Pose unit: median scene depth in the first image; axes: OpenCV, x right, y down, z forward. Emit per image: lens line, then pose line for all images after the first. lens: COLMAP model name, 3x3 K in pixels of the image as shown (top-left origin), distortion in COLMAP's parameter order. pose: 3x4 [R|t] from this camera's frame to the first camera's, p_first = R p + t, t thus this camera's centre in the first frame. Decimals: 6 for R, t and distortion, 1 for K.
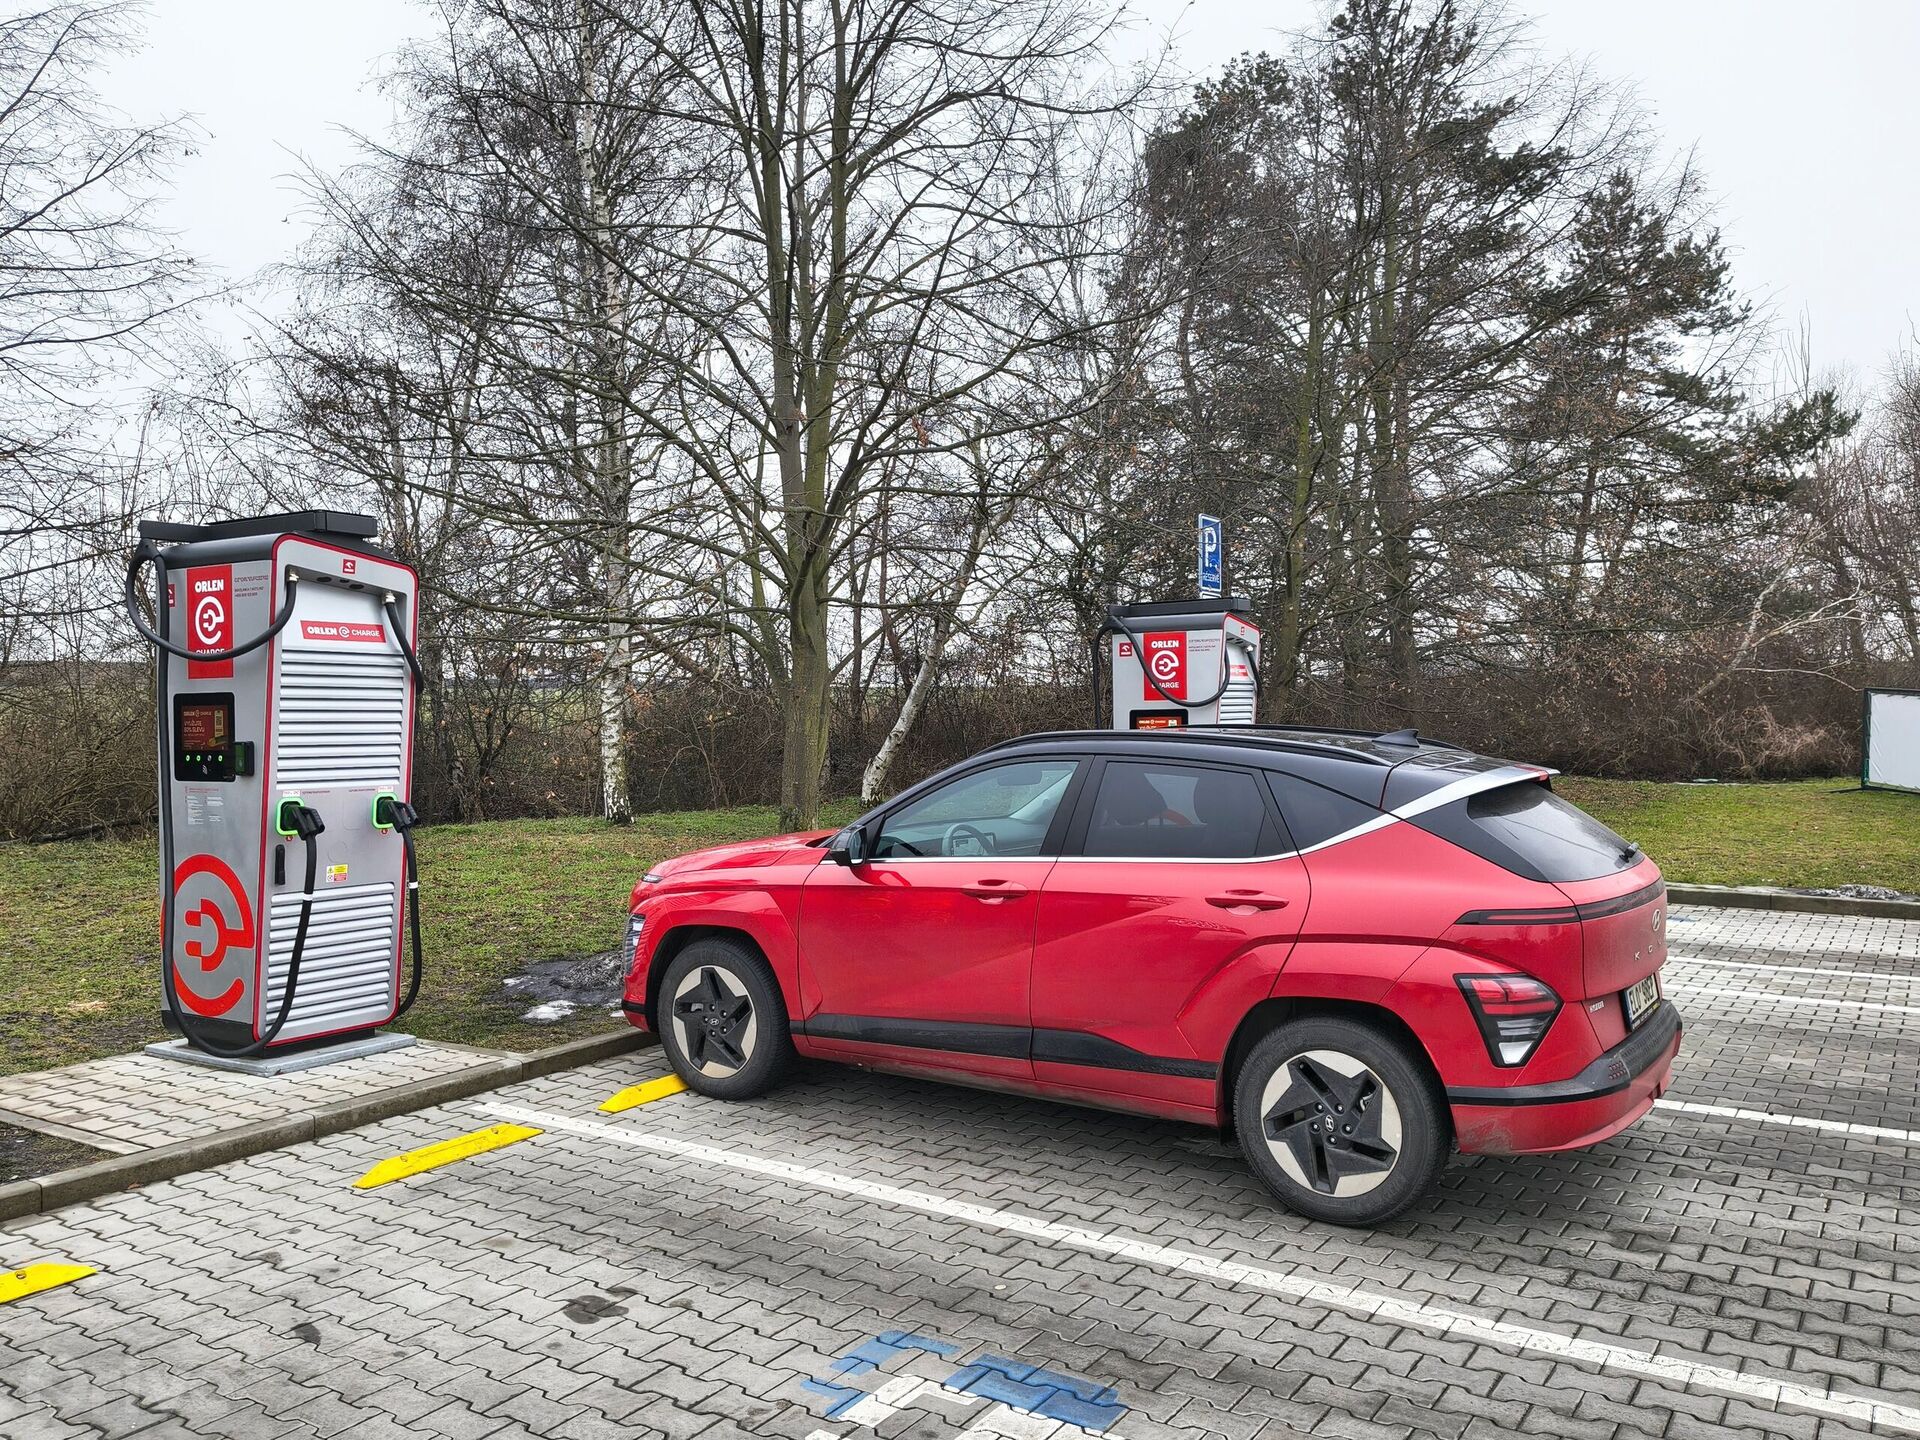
lens RADIAL K [[1555.6, 0, 953.6], [0, 1555.6, 750.0], [0, 0, 1]] dist [0.040924, -0.028827]
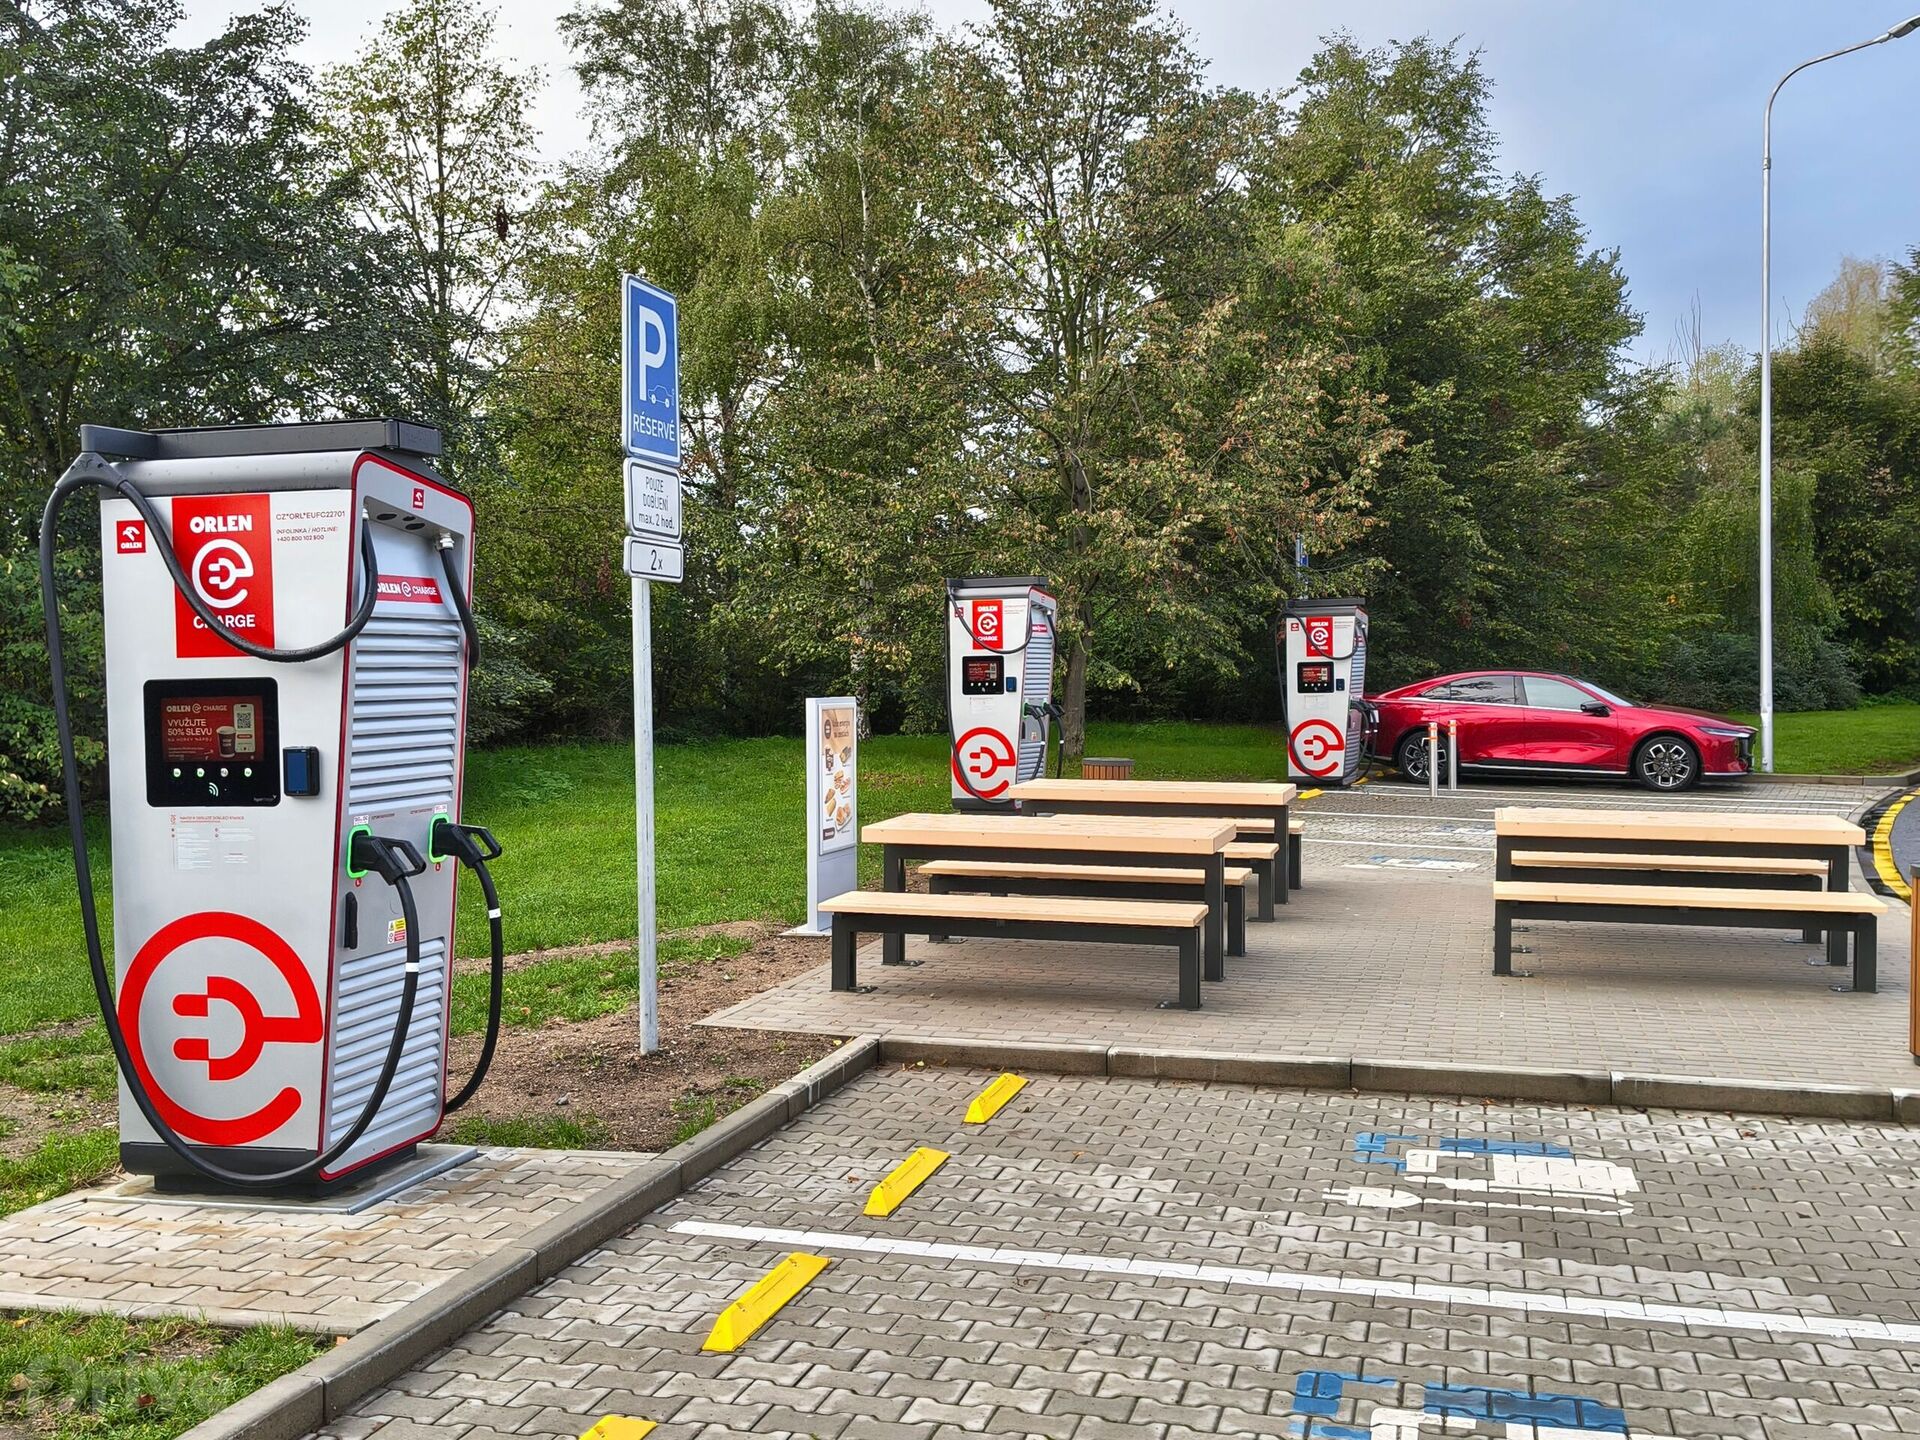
lens RADIAL K [[1941.7, 0, 960.7], [0, 1941.7, 718.6], [0, 0, 1]] dist [0.059437, 0.000000]
pose [[0.951803, -0.019358, 0.306098, -0.549490], [0.017743, 0.999810, 0.008056, -0.025439], [-0.306196, -0.002236, 0.951966, 0.099474]]
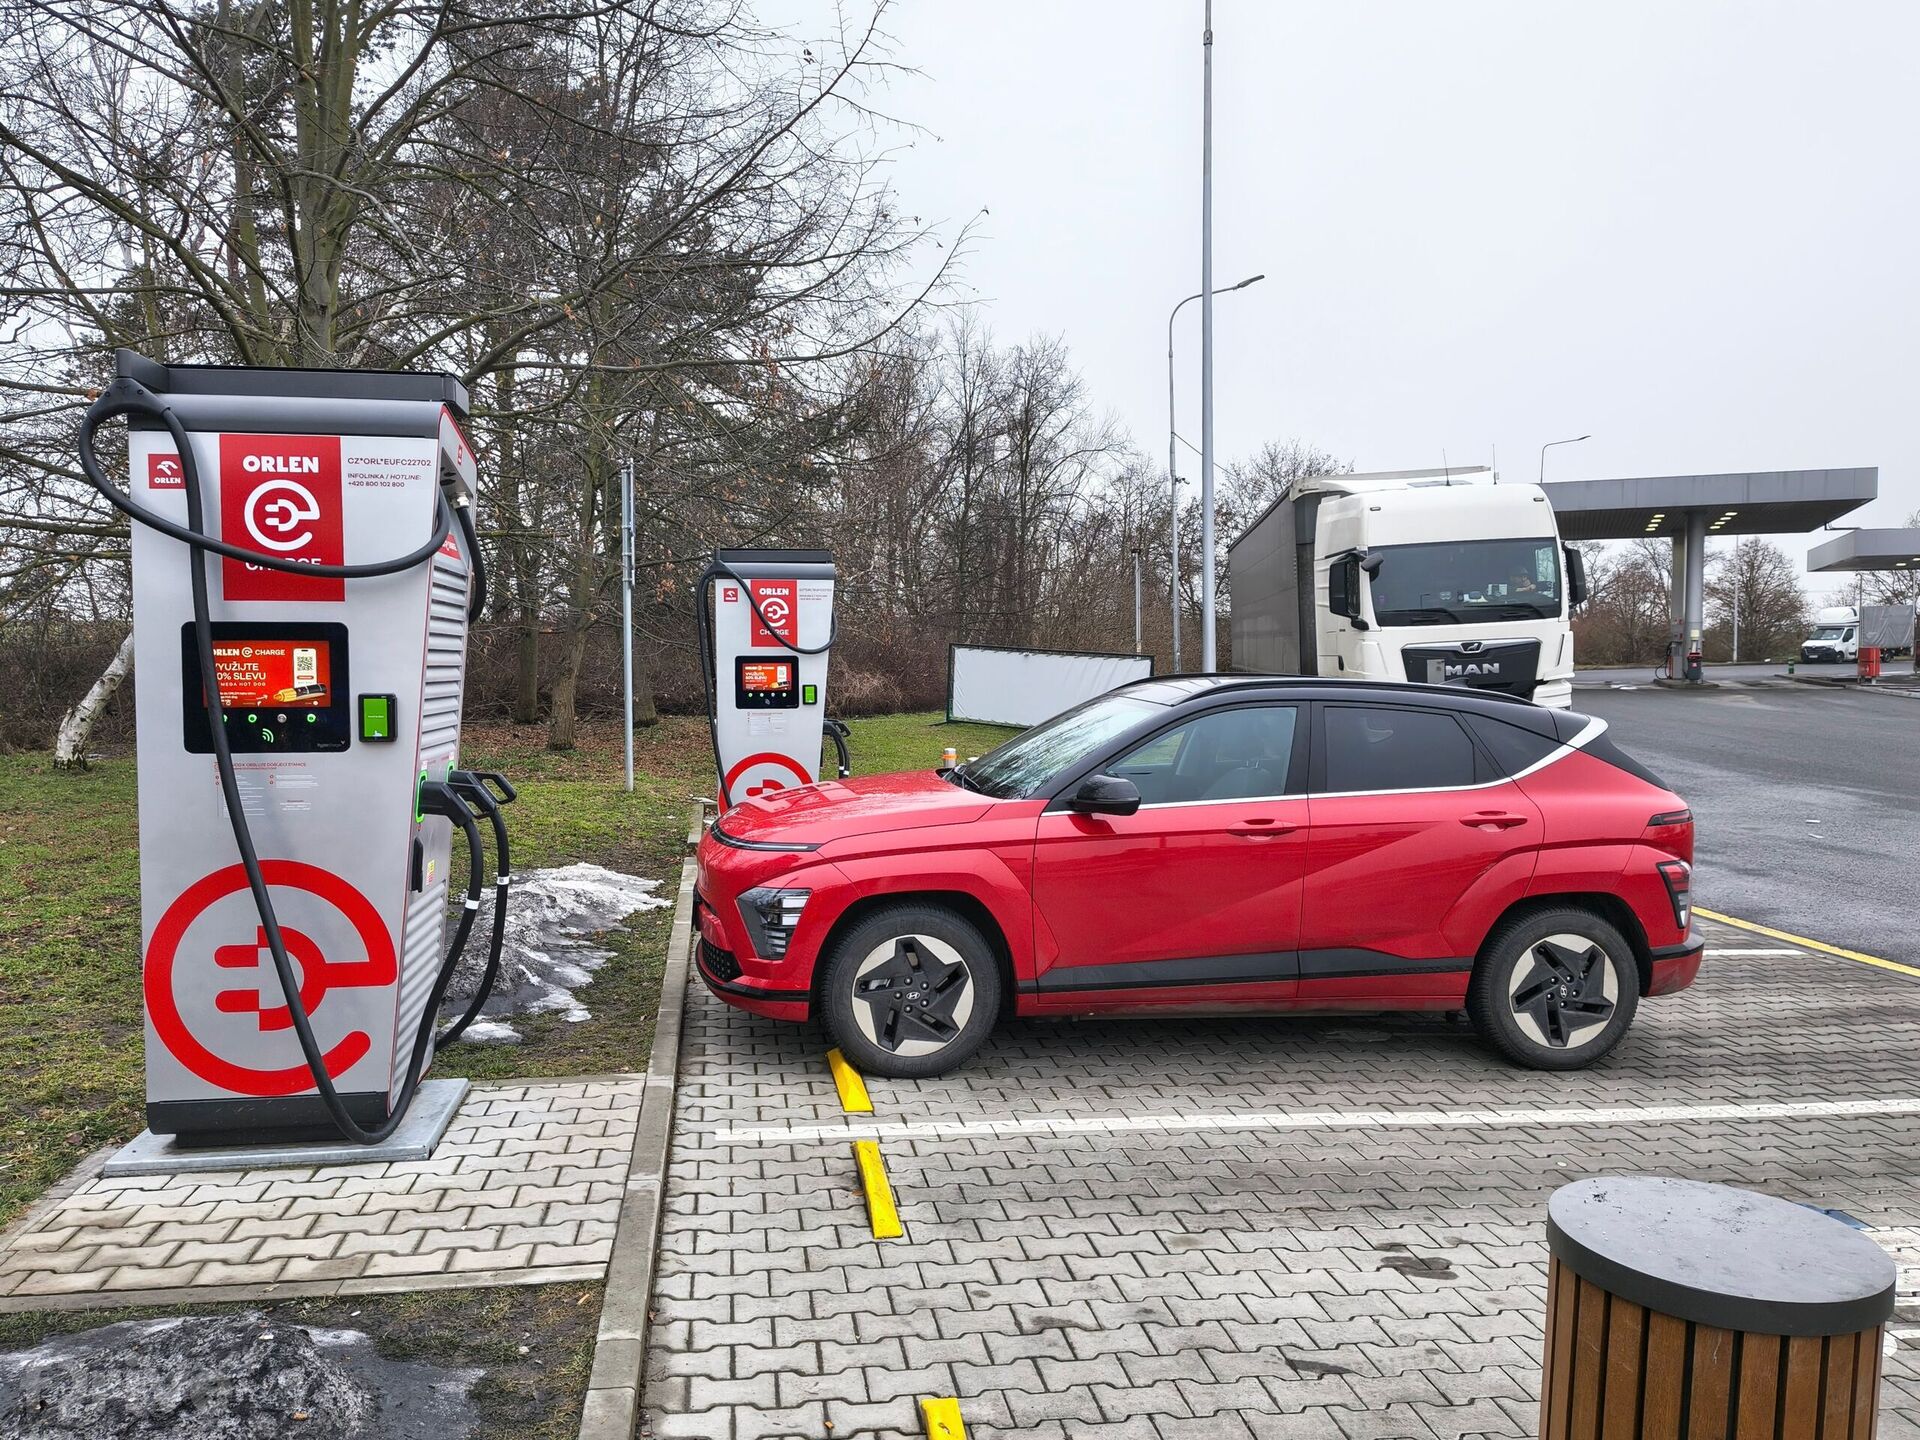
lens RADIAL K [[1486.1, 0, 956.6], [0, 1486.1, 737.7], [0, 0, 1]] dist [0.048702, -0.055821]
pose [[0.745114, -0.026062, 0.666428, -0.882938], [0.005722, 0.999449, 0.032687, -0.007630], [-0.666913, -0.020542, 0.744853, 0.410355]]
